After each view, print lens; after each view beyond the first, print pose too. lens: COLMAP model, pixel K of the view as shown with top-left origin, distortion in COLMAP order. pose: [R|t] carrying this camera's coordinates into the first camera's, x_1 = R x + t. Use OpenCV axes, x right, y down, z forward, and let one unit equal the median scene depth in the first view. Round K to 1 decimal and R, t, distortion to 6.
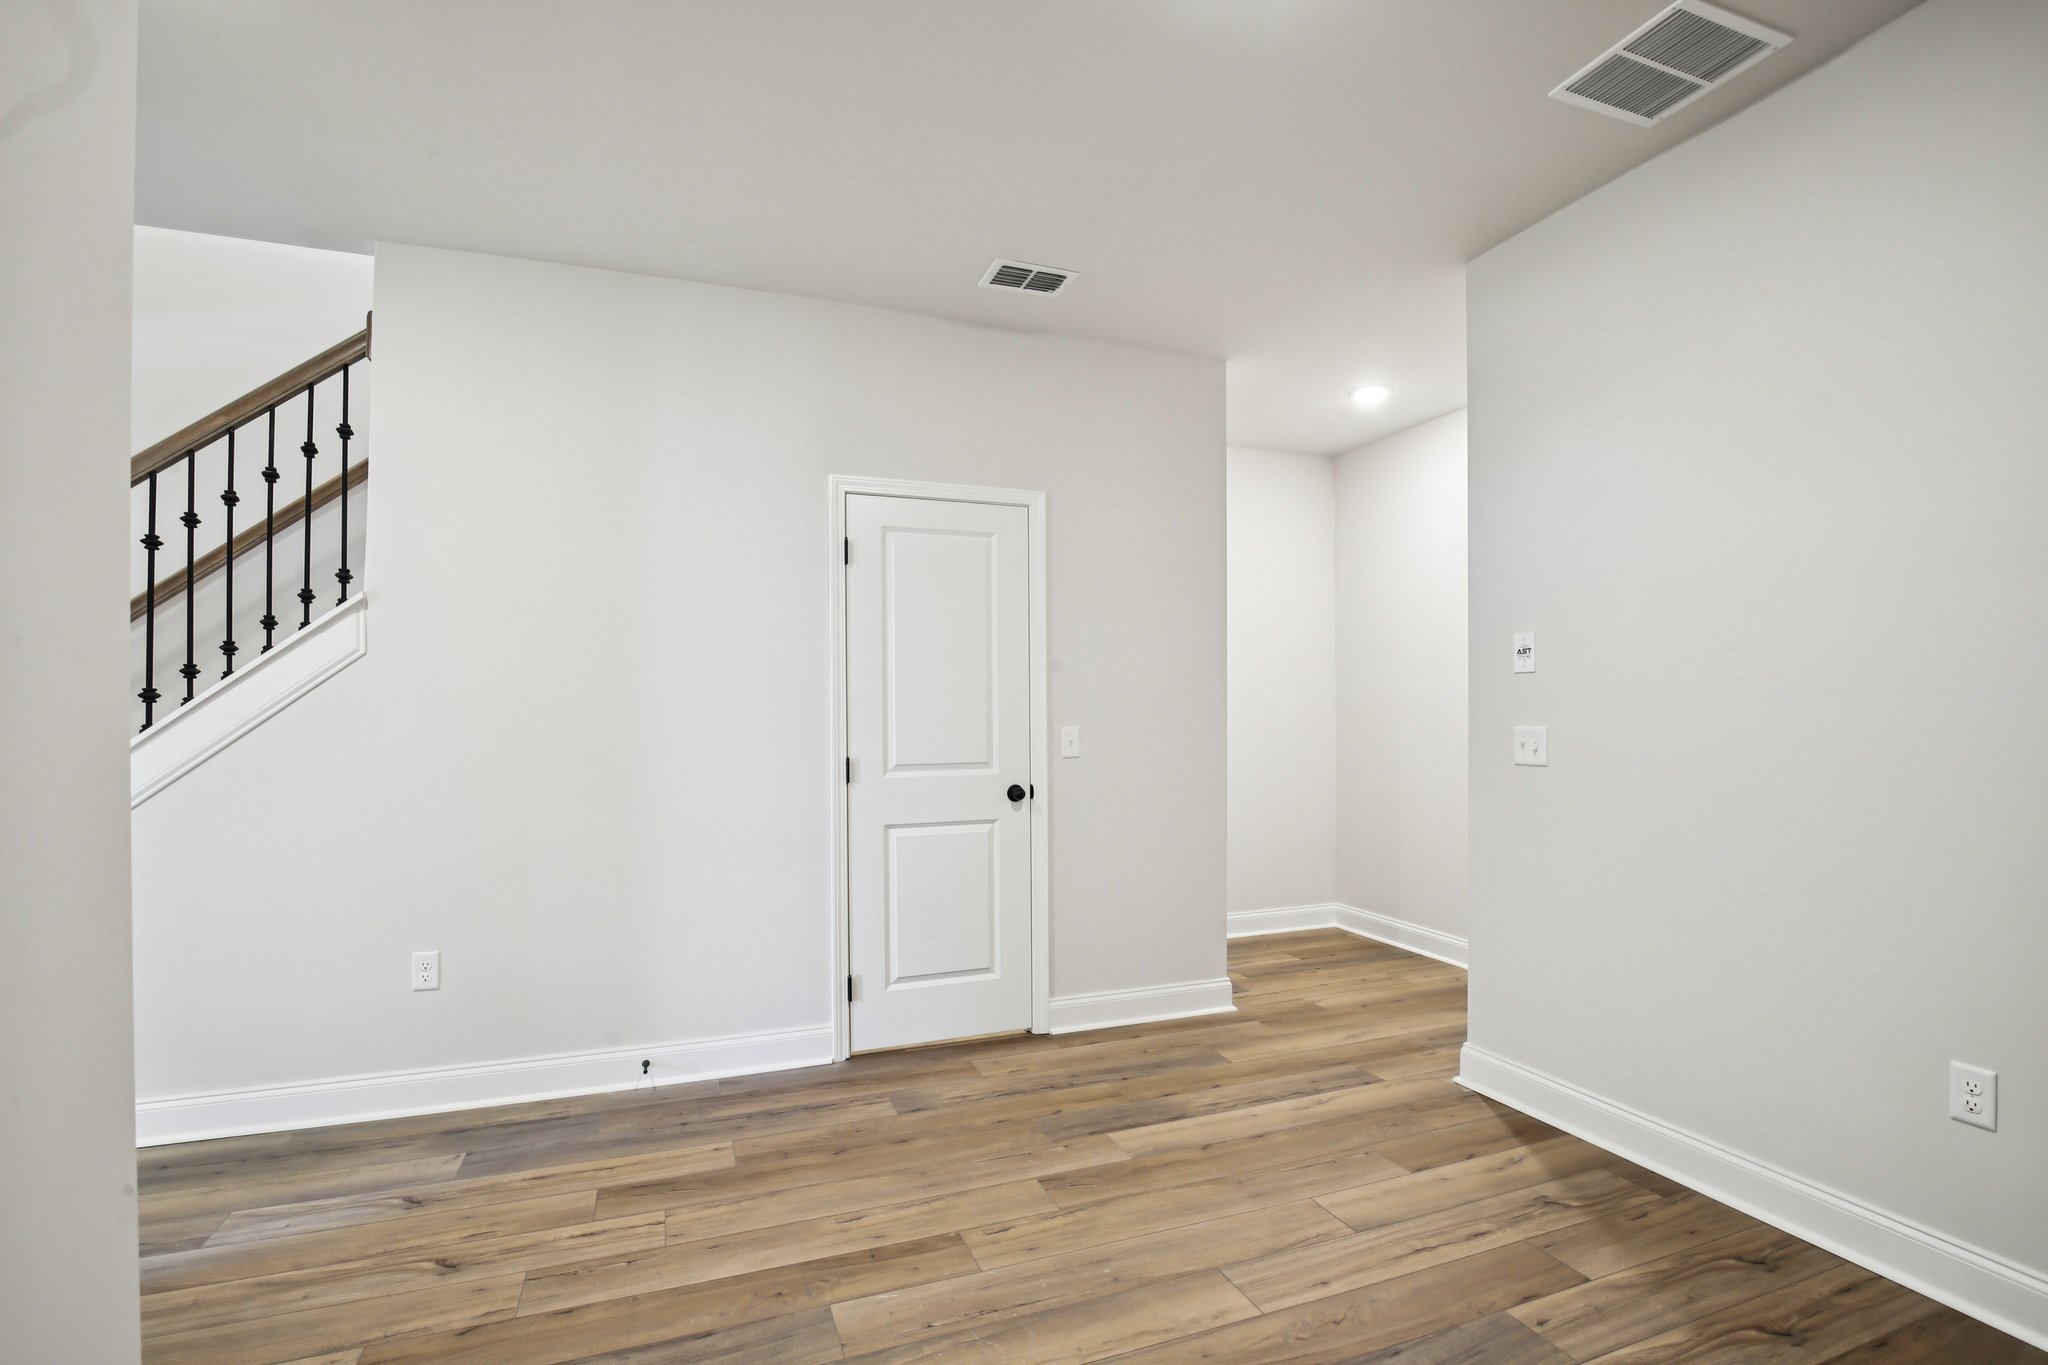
lens RADIAL K [[935.8, 0, 1023.2], [0, 935.8, 714.4], [0, 0, 1]] dist [-0.016012, 0.000507]
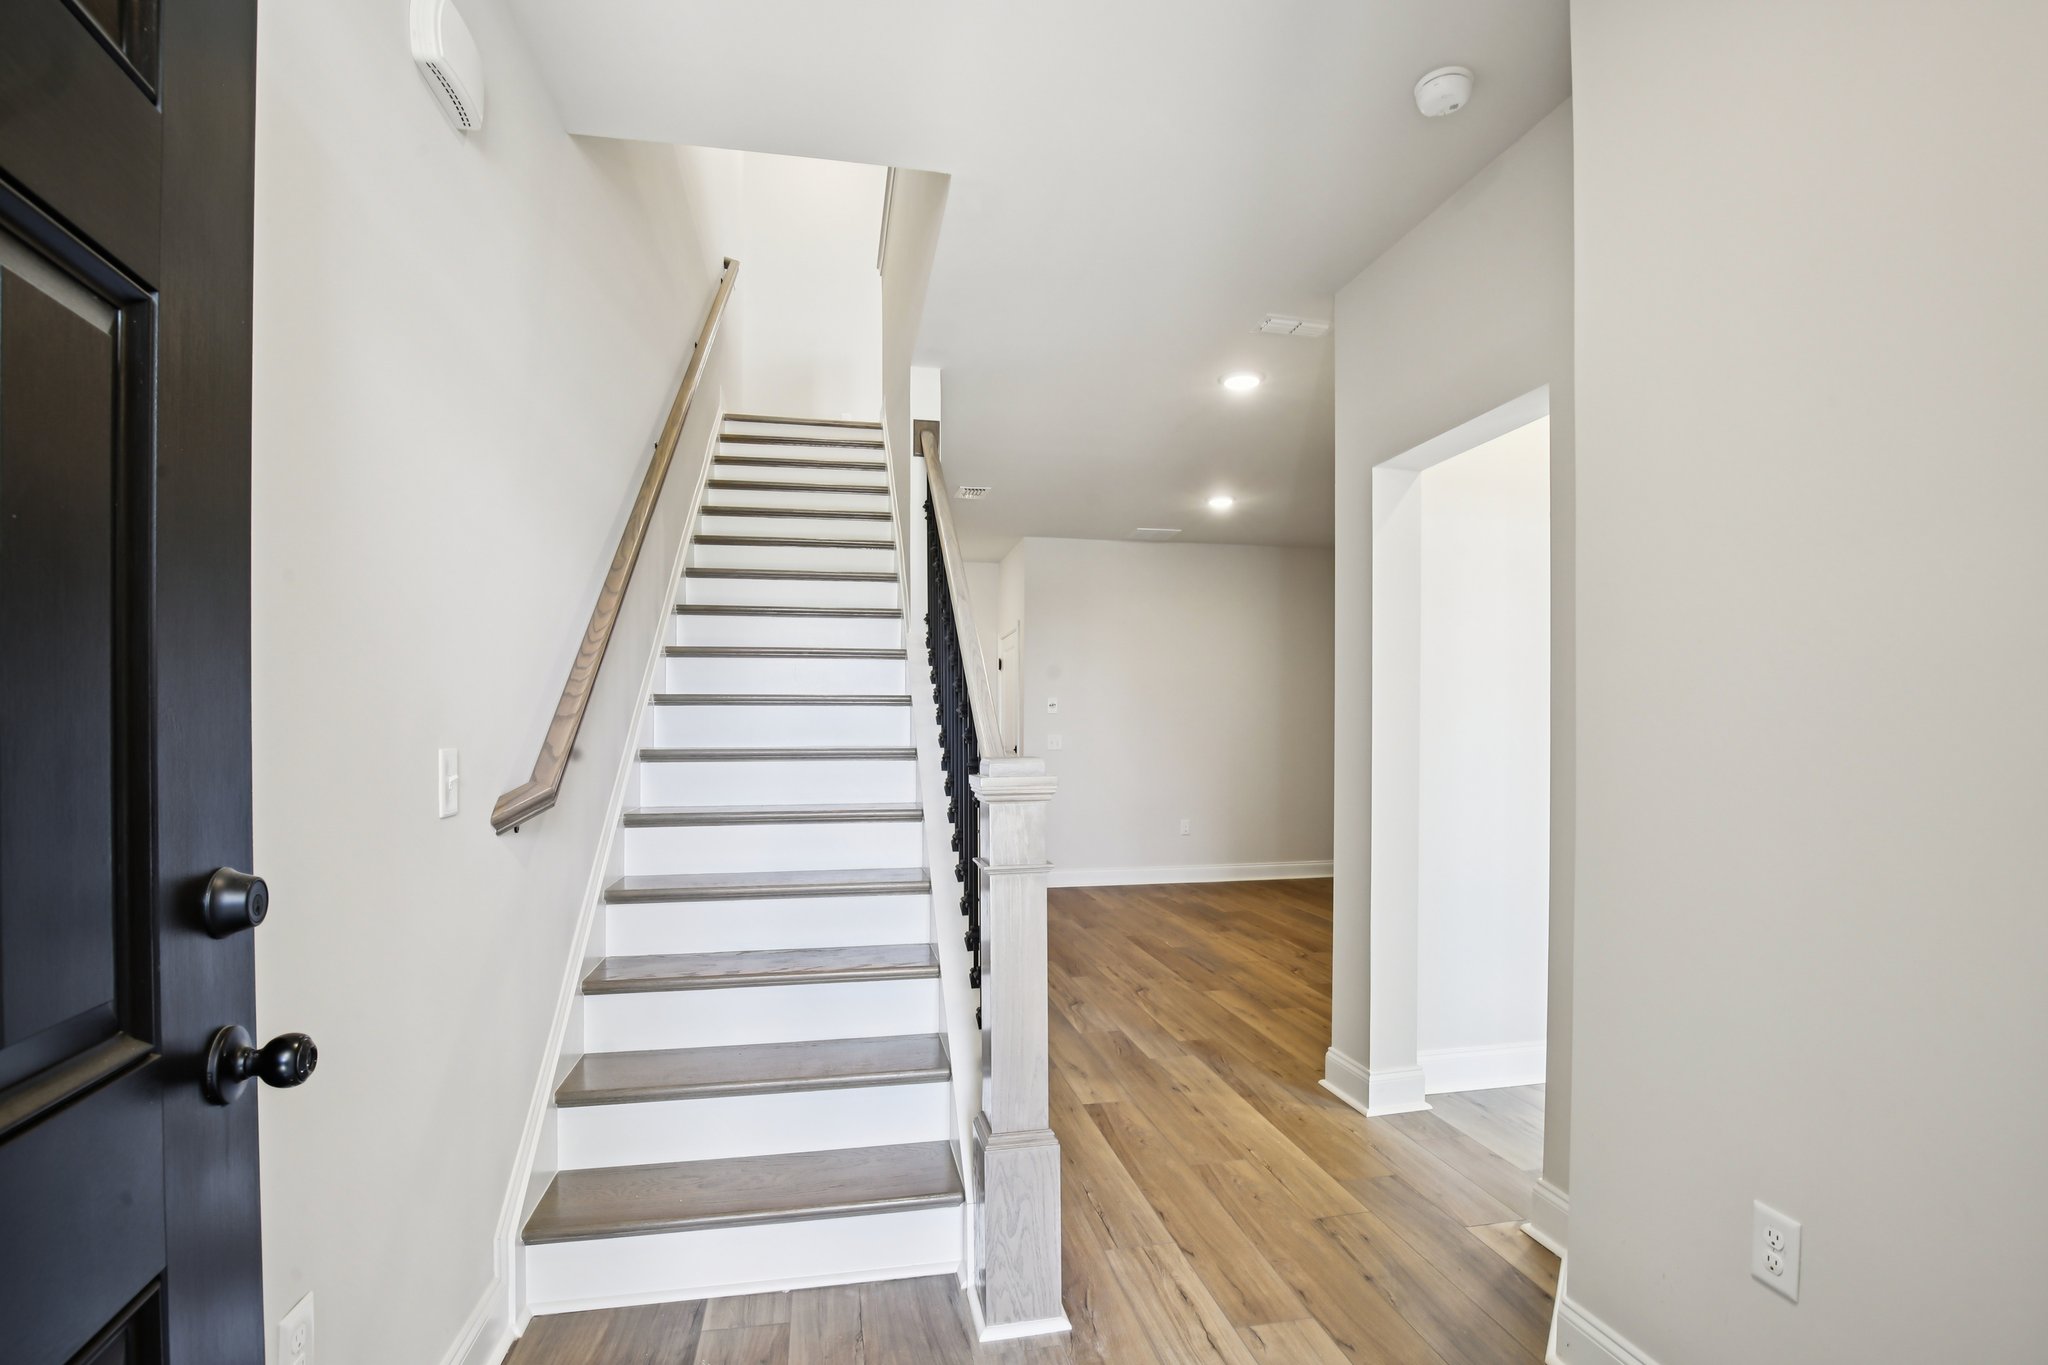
lens RADIAL K [[931.1, 0, 1023.6], [0, 931.1, 738.5], [0, 0, 1]] dist [-0.000363, 0.000099]
pose [[0.164243, -0.002530, 0.986417, -2.777449], [0.003634, 0.999991, 0.001960, 0.025386], [-0.986413, 0.003262, 0.164251, 0.928512]]
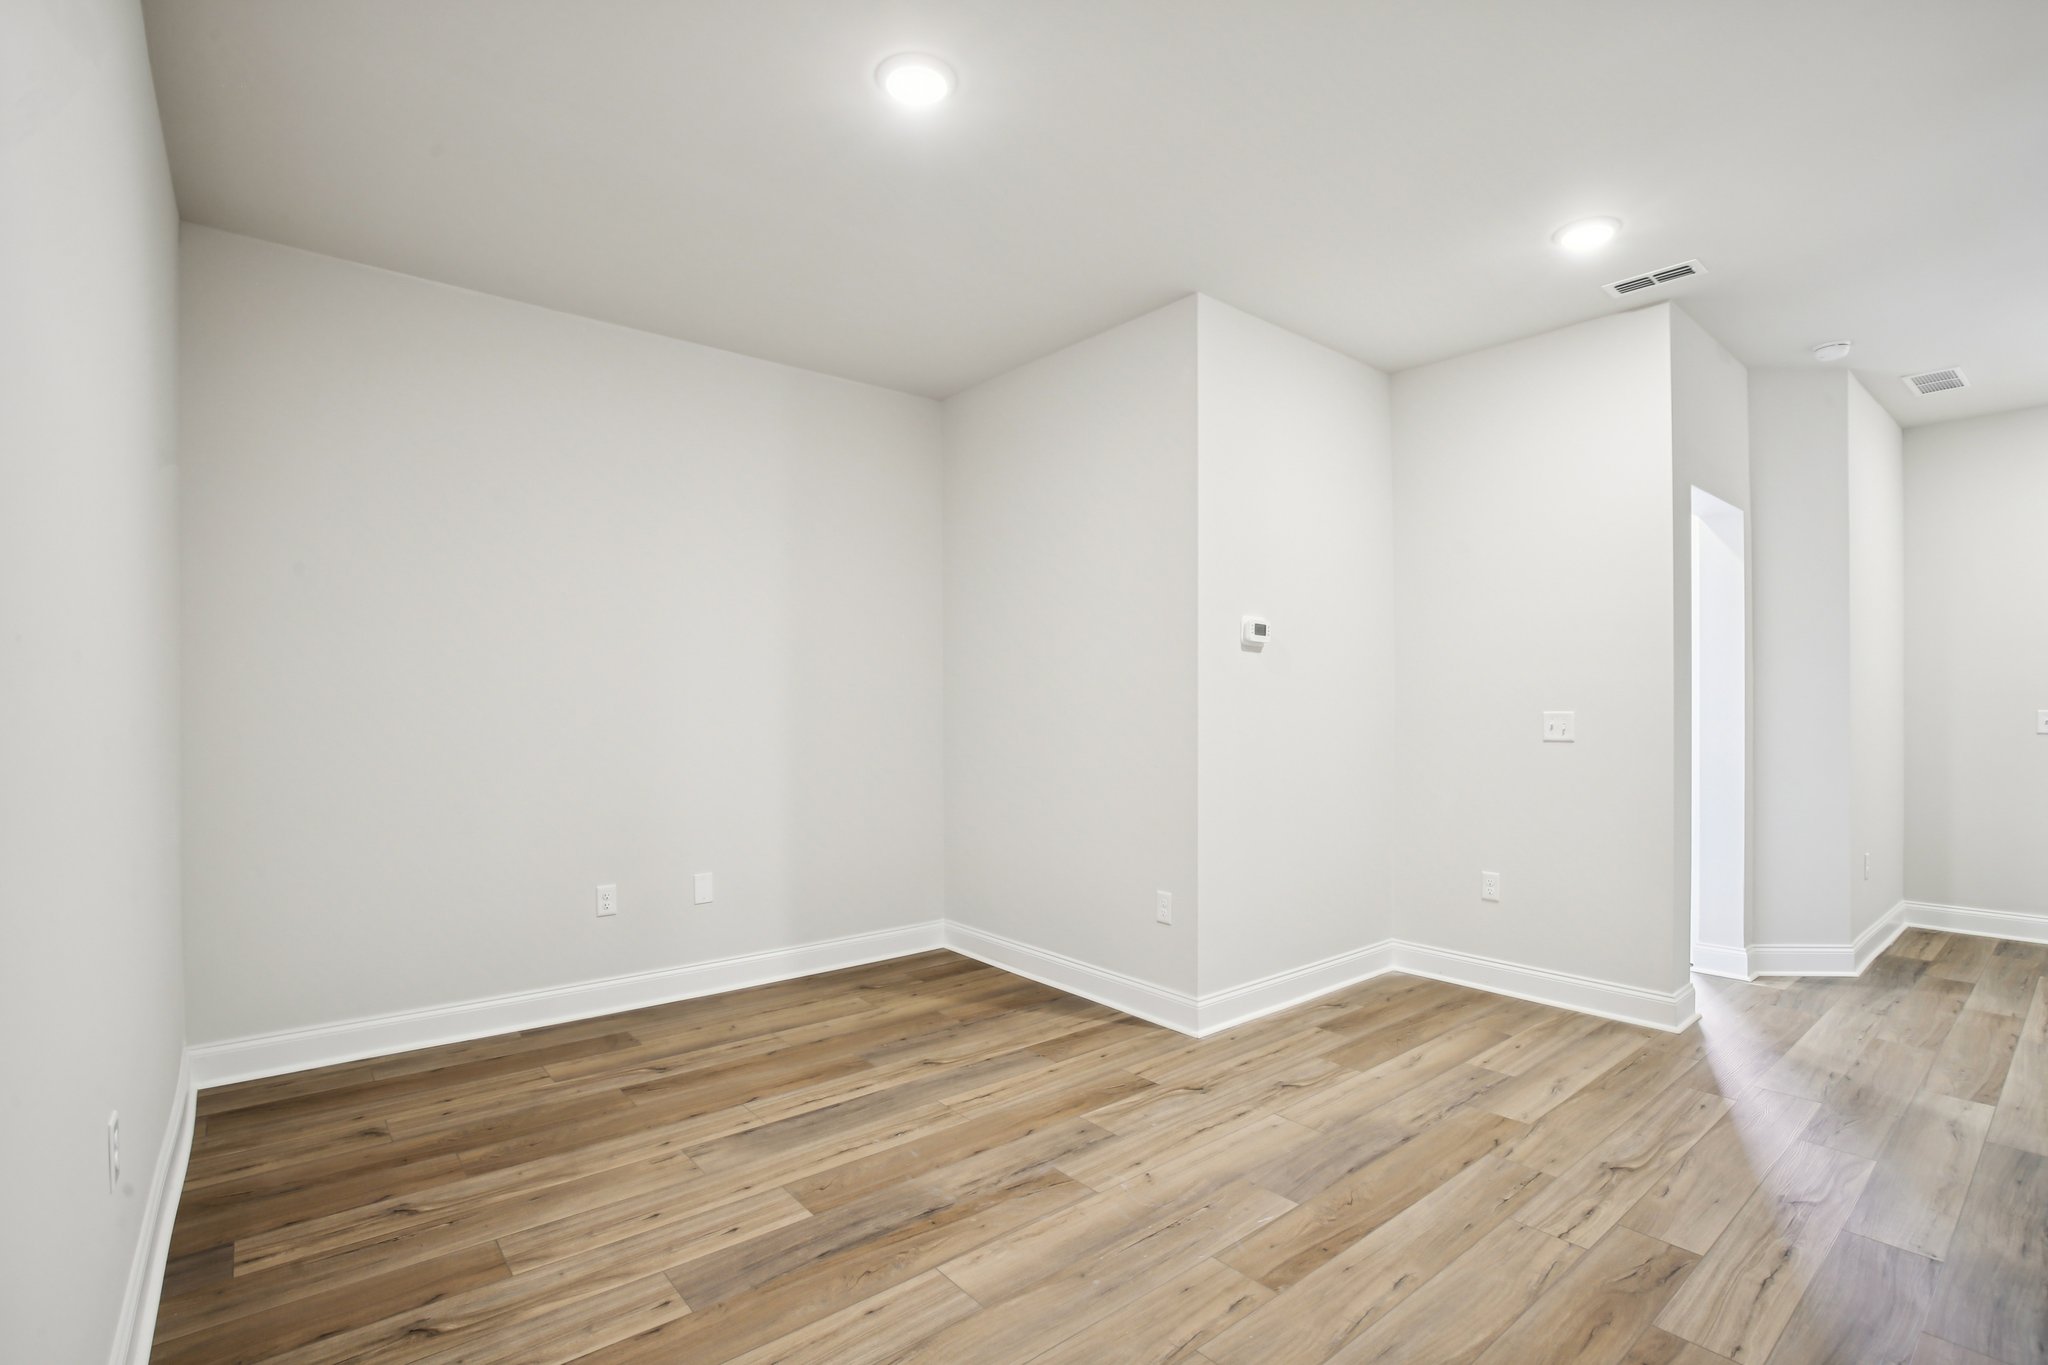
lens RADIAL K [[935.8, 0, 1023.2], [0, 935.8, 714.4], [0, 0, 1]] dist [-0.016012, 0.000507]
pose [[-0.945131, 0.006733, -0.326623, 0.469500], [0.005298, 0.999972, 0.005281, 0.013896], [0.326650, 0.003260, -0.945140, 1.884573]]
